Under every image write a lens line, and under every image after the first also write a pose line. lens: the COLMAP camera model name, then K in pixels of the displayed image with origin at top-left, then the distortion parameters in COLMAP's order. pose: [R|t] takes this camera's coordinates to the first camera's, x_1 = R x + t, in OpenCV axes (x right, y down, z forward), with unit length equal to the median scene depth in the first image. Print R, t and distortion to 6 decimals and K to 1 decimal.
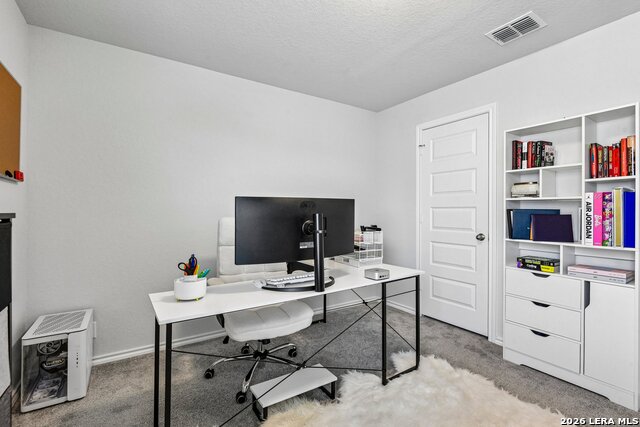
lens RADIAL K [[292.7, 0, 317.7], [0, 292.7, 214.0], [0, 0, 1]] dist [-0.014547, -0.000454]
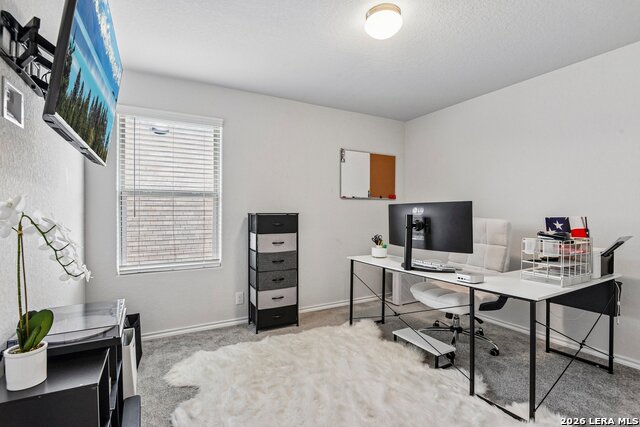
lens RADIAL K [[305.9, 0, 320.0], [0, 305.9, 213.5], [0, 0, 1]] dist [-0.000038, -0.000044]
pose [[-0.080469, 0.002192, -0.996755, 1.403759], [-0.005155, 0.999983, 0.002616, -0.007363], [0.996744, 0.005349, -0.080456, 0.651075]]
